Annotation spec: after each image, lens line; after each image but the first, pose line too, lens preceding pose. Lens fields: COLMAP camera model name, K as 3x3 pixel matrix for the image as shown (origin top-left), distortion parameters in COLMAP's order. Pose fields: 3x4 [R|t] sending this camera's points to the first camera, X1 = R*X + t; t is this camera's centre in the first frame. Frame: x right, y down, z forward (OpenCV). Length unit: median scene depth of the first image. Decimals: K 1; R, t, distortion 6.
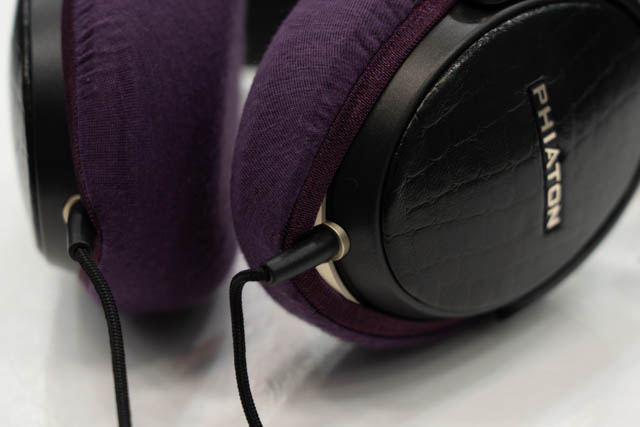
lens RADIAL K [[1918.9, 0, 321.2], [0, 1918.9, 213.7], [0, 0, 1]] dist [0.026182, 0.000000]
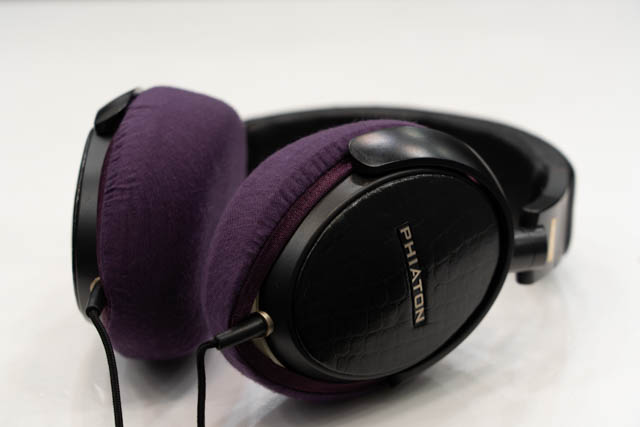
lens RADIAL K [[1918.9, 0, 319.0], [0, 1918.9, 212.9], [0, 0, 1]] dist [0.026182, 0.000000]
pose [[0.998875, 0.045108, -0.014642, 0.066578], [-0.045824, 0.997546, -0.052937, 0.005181], [0.012218, 0.053549, 0.998490, -0.513587]]
